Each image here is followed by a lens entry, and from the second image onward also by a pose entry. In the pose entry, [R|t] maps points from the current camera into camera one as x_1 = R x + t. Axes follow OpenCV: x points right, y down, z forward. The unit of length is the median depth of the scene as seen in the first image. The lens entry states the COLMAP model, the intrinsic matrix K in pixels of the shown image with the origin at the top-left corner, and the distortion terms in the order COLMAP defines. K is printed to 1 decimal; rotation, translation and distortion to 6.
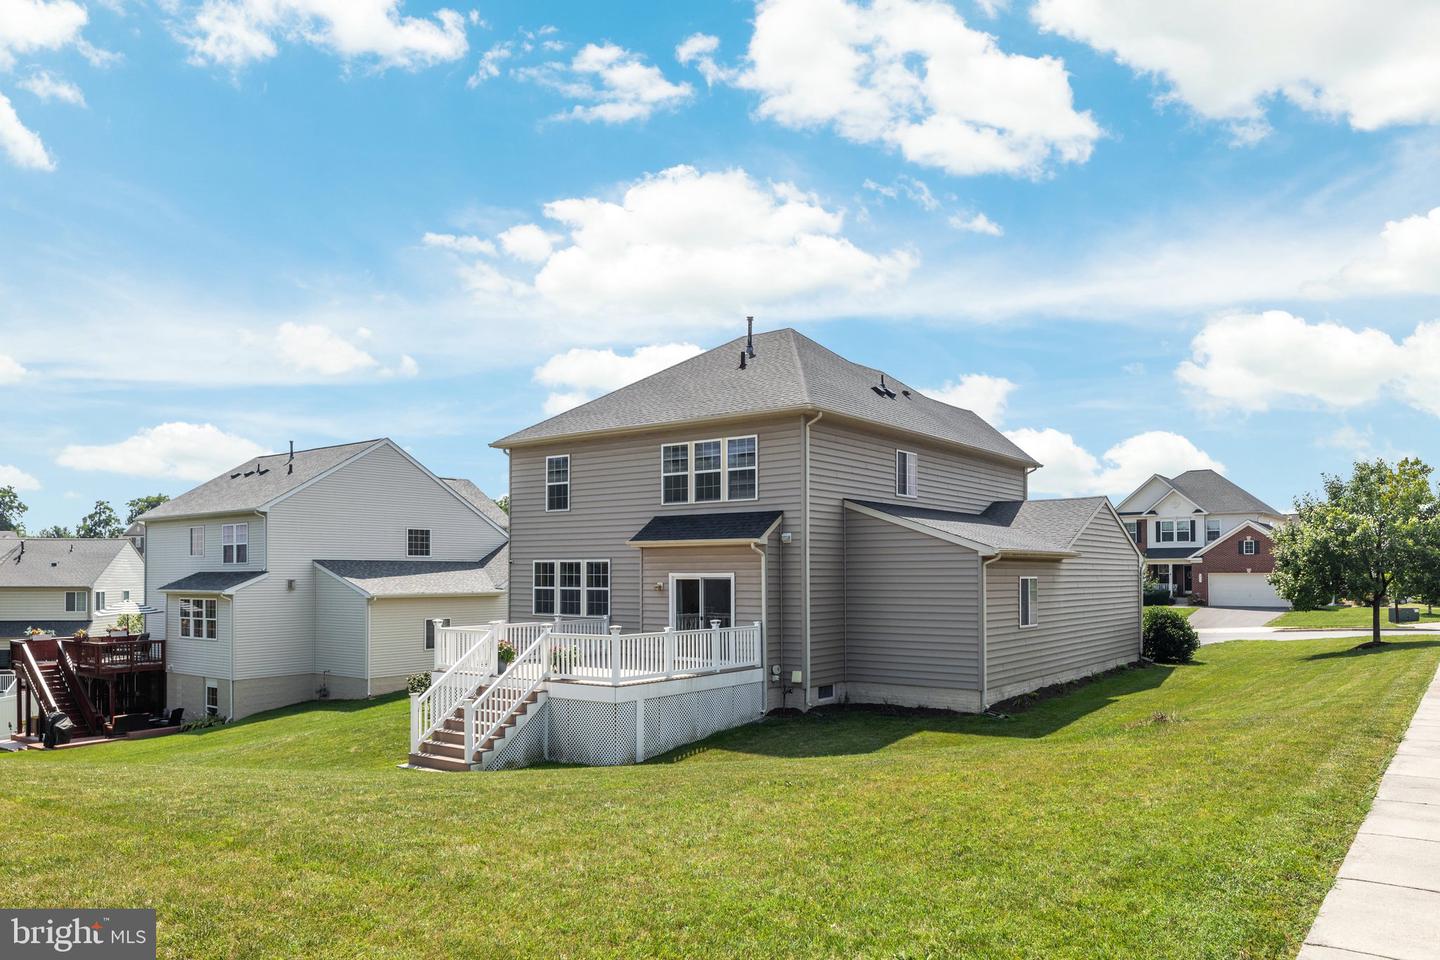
lens RADIAL K [[1013.5, 0, 724.3], [0, 1013.5, 518.9], [0, 0, 1]] dist [0.003965, 0.000059]
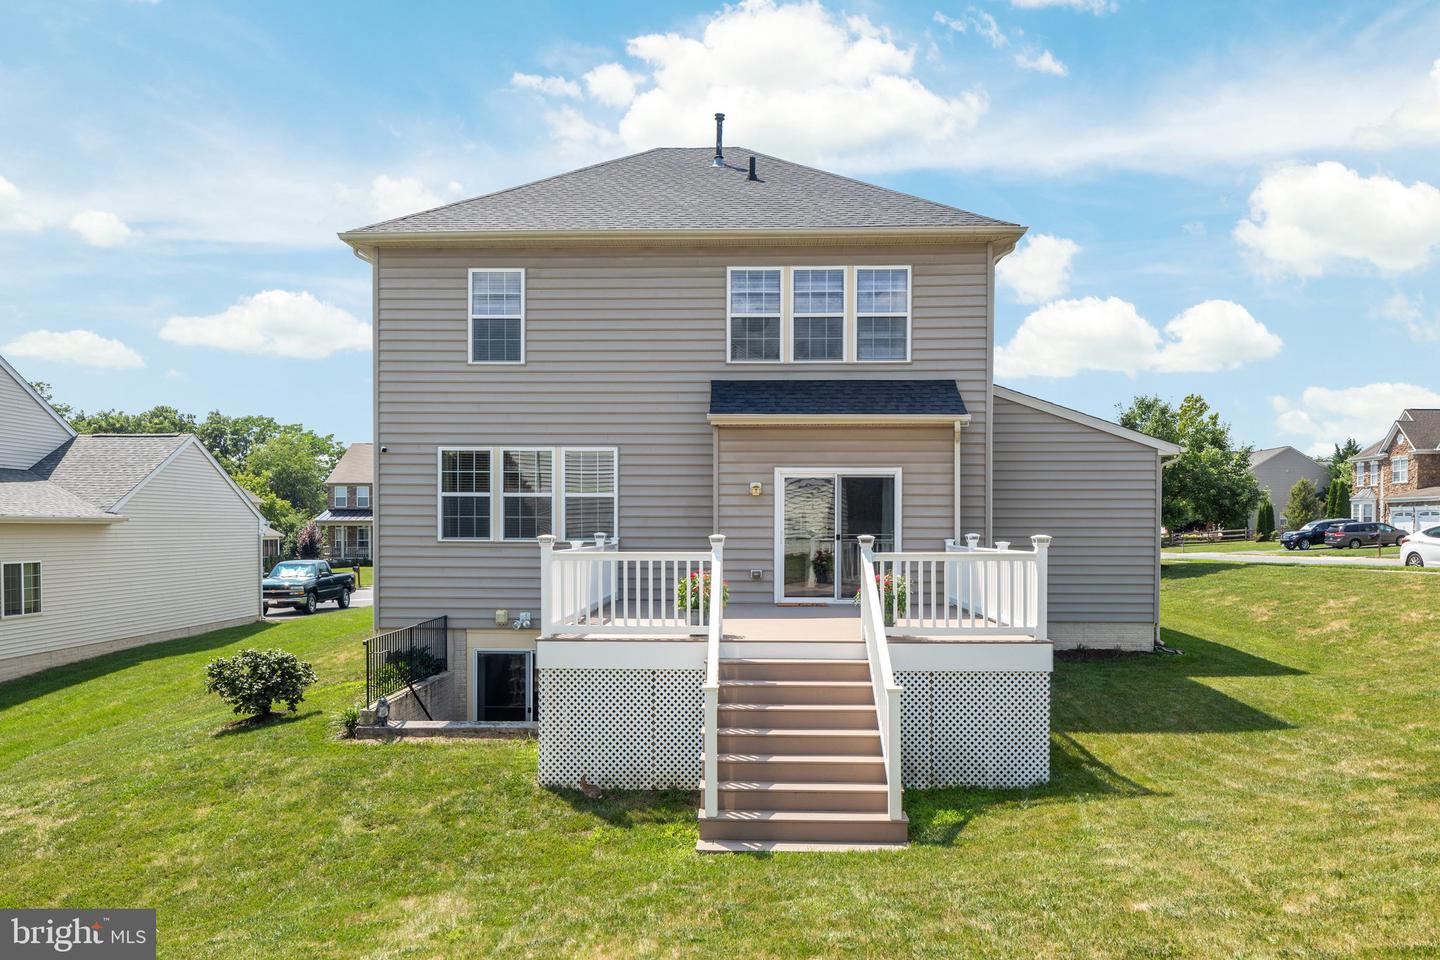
lens RADIAL K [[1013.5, 0, 724.3], [0, 1013.5, 518.9], [0, 0, 1]] dist [0.003965, 0.000059]
pose [[0.826086, 0.006627, 0.563505, -0.429498], [-0.034671, 0.998634, 0.039082, 0.060556], [-0.562476, -0.051822, 0.825188, 0.482041]]
